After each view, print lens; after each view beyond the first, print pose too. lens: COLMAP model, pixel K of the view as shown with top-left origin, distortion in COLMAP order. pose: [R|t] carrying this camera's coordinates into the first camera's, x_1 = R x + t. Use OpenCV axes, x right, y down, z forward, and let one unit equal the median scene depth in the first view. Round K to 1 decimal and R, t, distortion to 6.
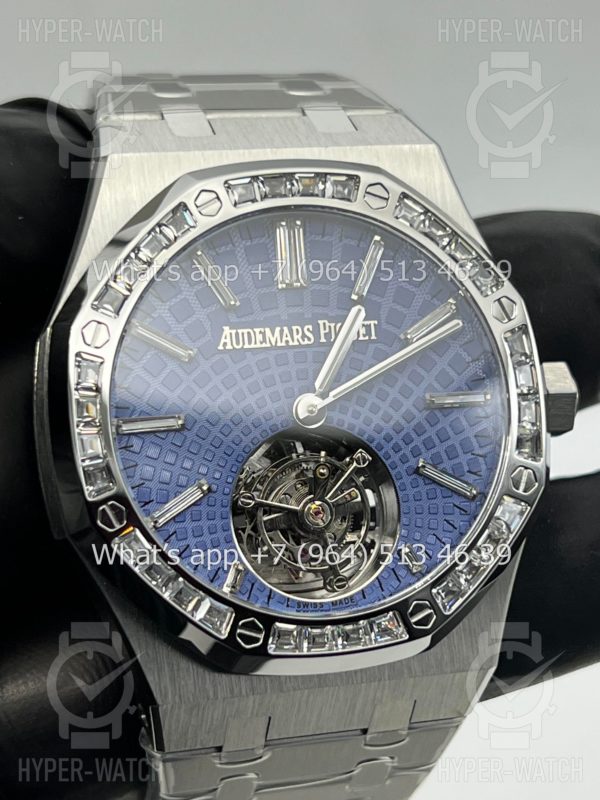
lens RADIAL K [[1816.9, 0, 285.0], [0, 1816.9, 406.3], [0, 0, 1]] dist [0.269811, 0.000000]
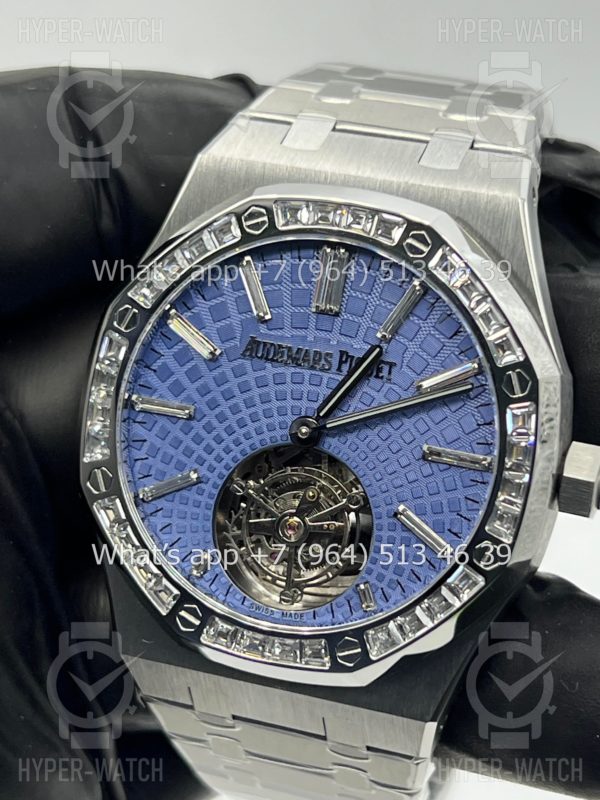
lens RADIAL K [[1816.9, 0, 306.0], [0, 1816.9, 403.2], [0, 0, 1]] dist [0.269811, 0.000000]
pose [[0.827463, 0.252990, -0.501299, 0.530620], [-0.197768, 0.966854, 0.161497, -0.181629], [0.525540, -0.034492, 0.850070, 0.111828]]
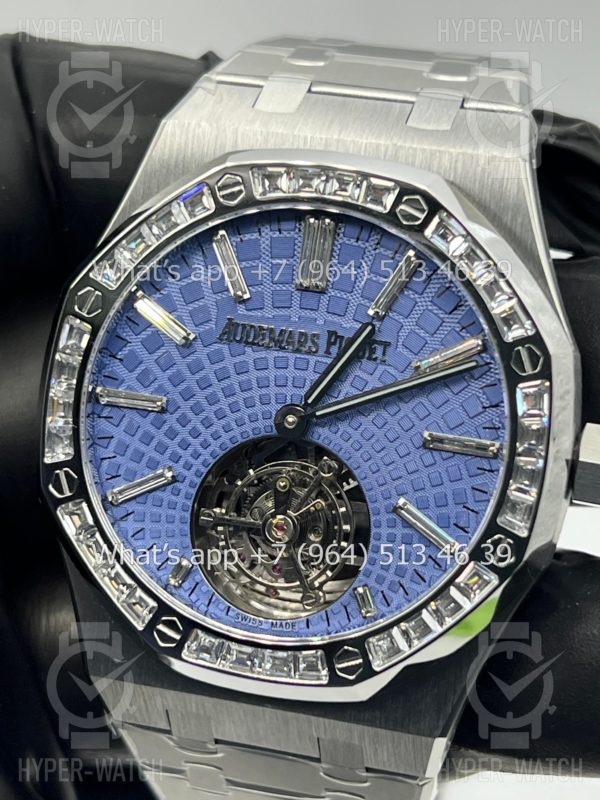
lens RADIAL K [[1816.9, 0, 304.0], [0, 1816.9, 397.5], [0, 0, 1]] dist [0.269811, 0.000000]
pose [[0.860238, 0.220550, -0.459727, 0.448584], [-0.179117, 0.974862, 0.132519, -0.135717], [0.477398, -0.031653, 0.878117, 0.171512]]
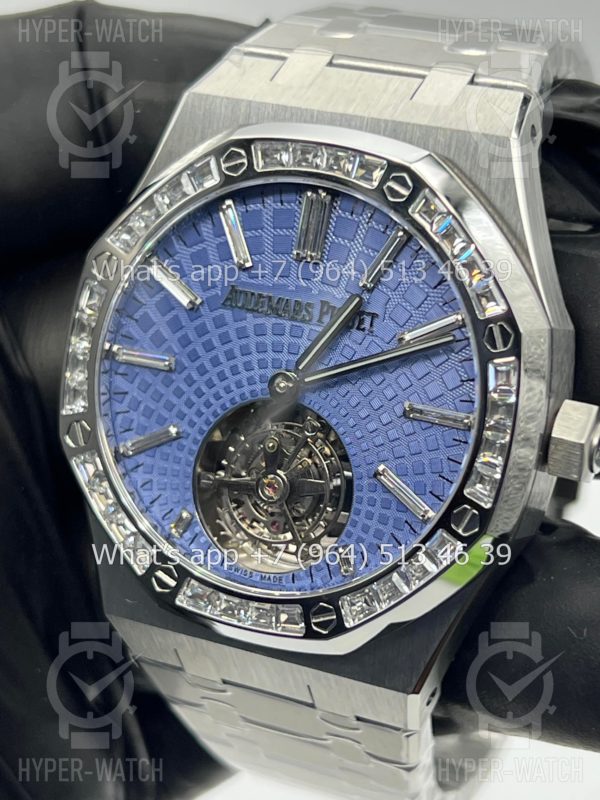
lens RADIAL K [[1816.9, 0, 302.3], [0, 1816.9, 394.3], [0, 0, 1]] dist [0.269811, 0.000000]
pose [[0.756113, 0.275310, -0.593715, 0.607118], [-0.183020, 0.959965, 0.212062, -0.204404], [0.628328, -0.051681, 0.776230, 0.235451]]
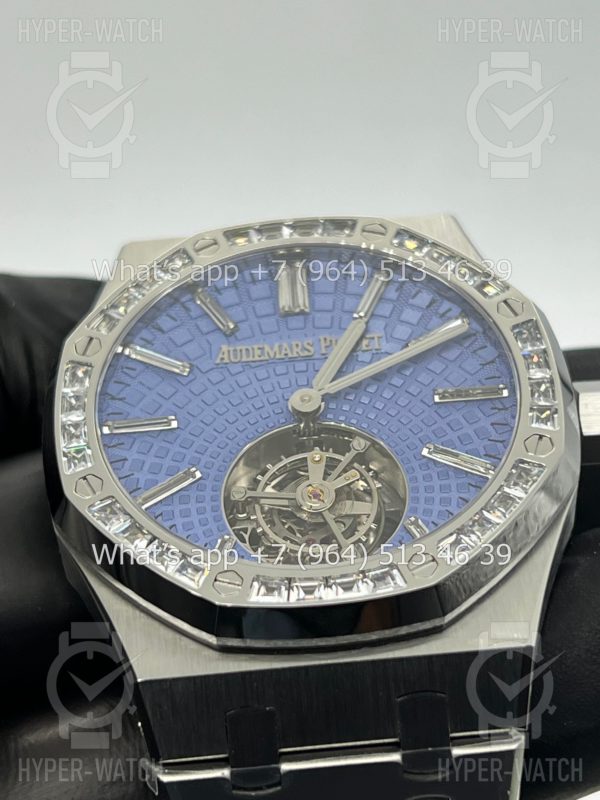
lens RADIAL K [[1816.9, 0, 295.9], [0, 1816.9, 394.0], [0, 0, 1]] dist [0.269811, 0.000000]
pose [[0.952476, -0.174176, -0.249902, 0.251386], [0.011215, 0.839891, -0.542639, 0.523558], [0.304406, 0.514048, 0.801930, 0.213202]]
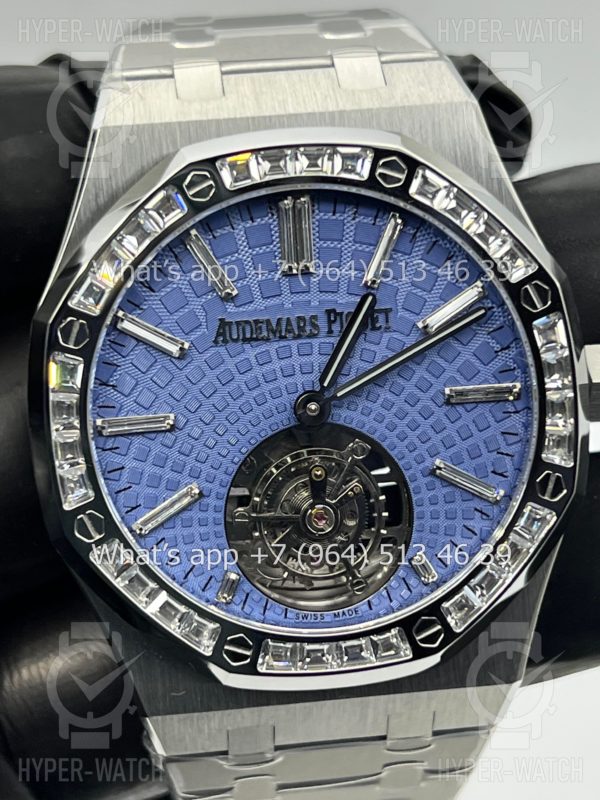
lens RADIAL K [[1816.9, 0, 299.2], [0, 1816.9, 401.3], [0, 0, 1]] dist [0.269811, 0.000000]
pose [[0.984137, 0.022456, -0.175985, 0.168516], [0.001118, 0.991152, 0.132726, -0.123269], [0.177408, -0.130818, 0.975404, 0.098525]]
